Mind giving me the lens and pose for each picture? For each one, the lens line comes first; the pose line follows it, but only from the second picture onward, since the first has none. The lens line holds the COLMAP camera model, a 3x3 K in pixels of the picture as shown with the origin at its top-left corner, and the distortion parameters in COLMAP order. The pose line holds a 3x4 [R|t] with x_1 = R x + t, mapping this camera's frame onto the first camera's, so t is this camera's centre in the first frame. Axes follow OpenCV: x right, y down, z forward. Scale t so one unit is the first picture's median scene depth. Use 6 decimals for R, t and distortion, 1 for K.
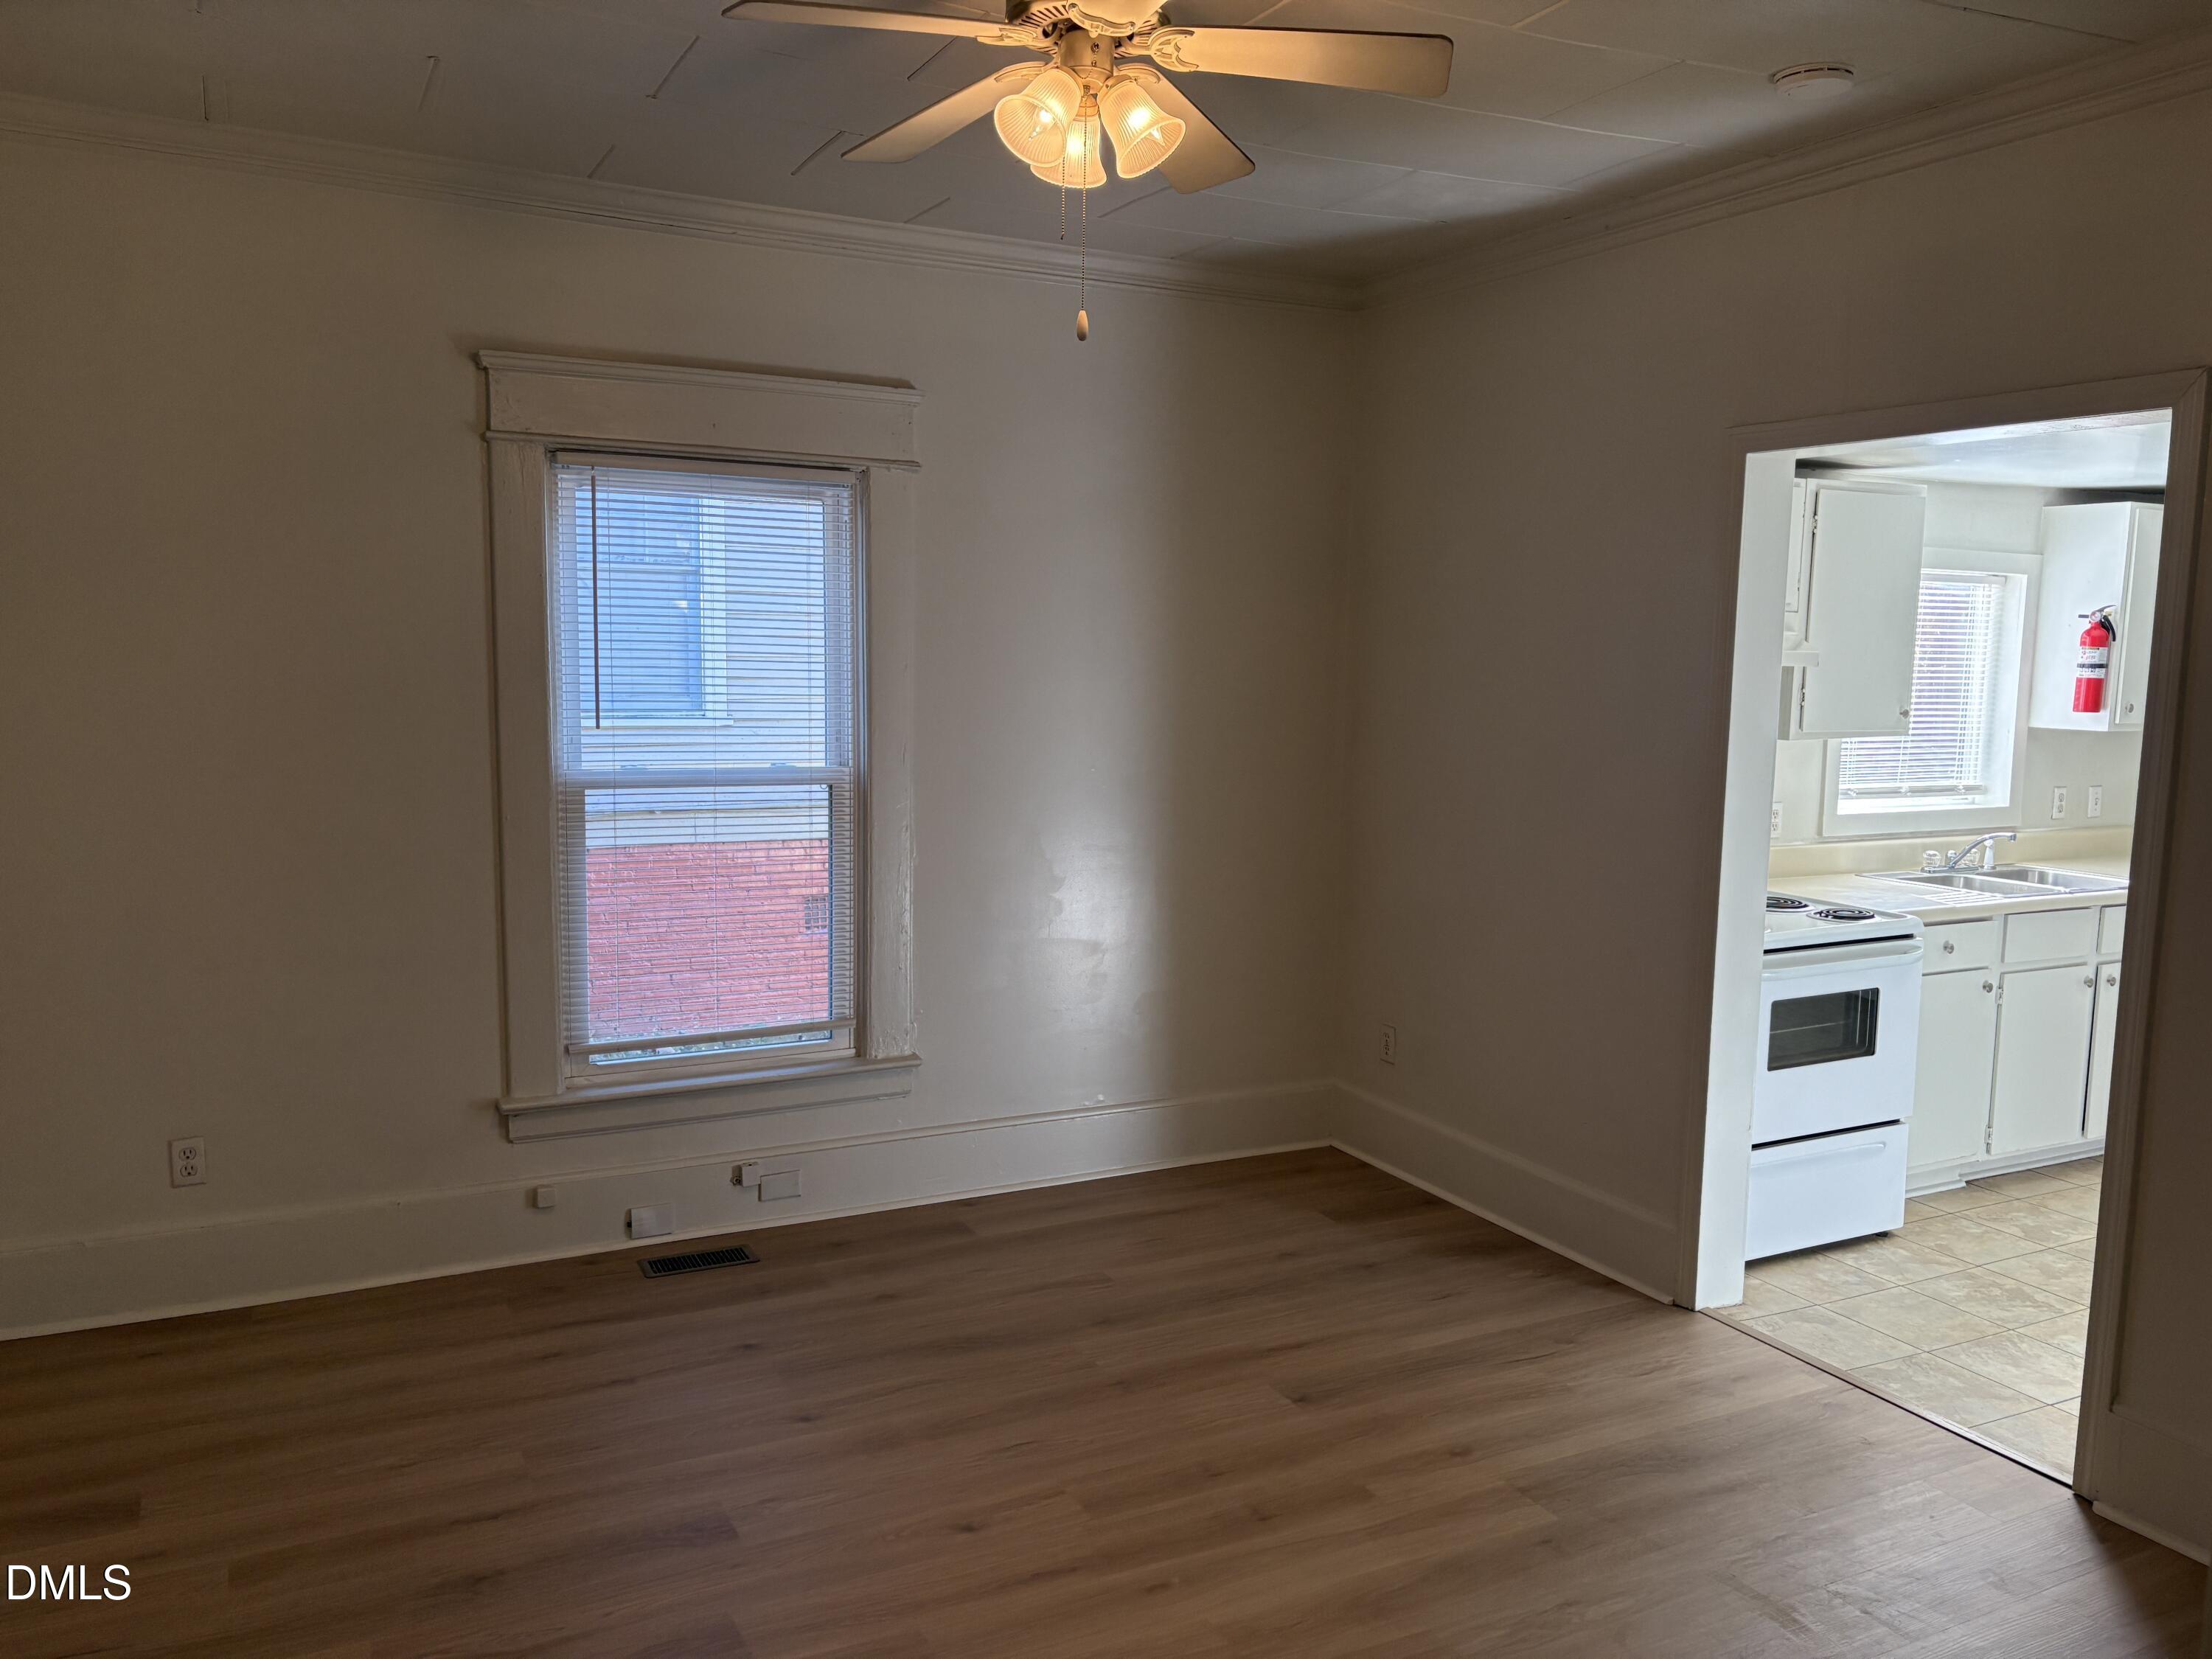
lens RADIAL K [[1702.0, 0, 1107.7], [0, 1702.0, 830.5], [0, 0, 1]] dist [0.000211, 0.000253]
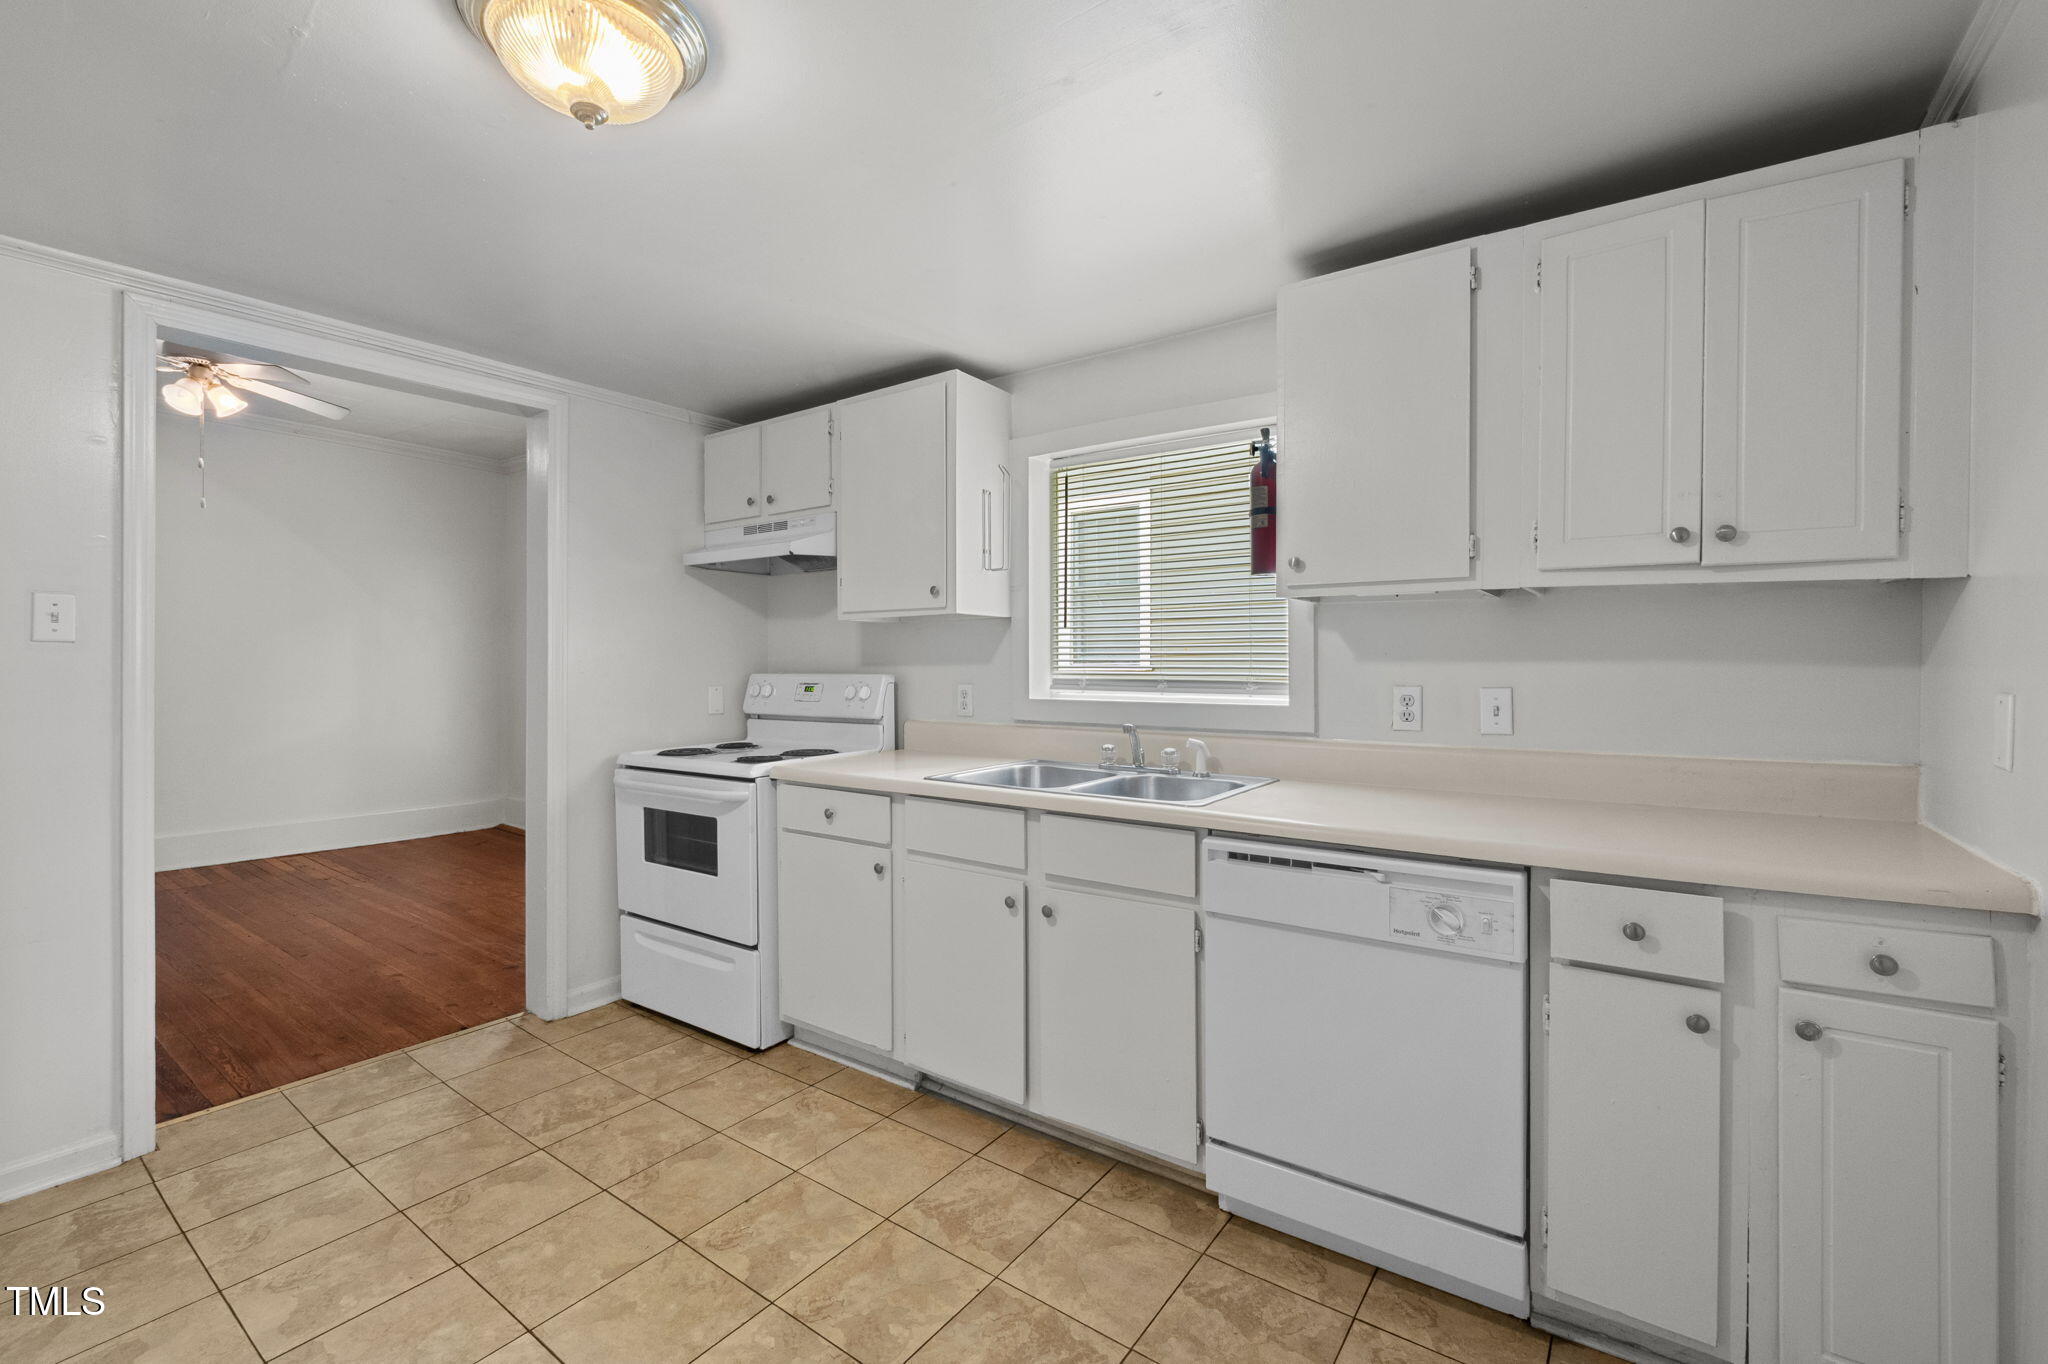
lens RADIAL K [[869.4, 0, 1026.4], [0, 869.4, 669.2], [0, 0, 1]] dist [-0.028346, -0.000644]
pose [[0.471058, -0.009759, -0.882048, 1.253000], [-0.096349, 0.993387, -0.062446, 0.008559], [0.876825, 0.114400, 0.467003, 1.073340]]
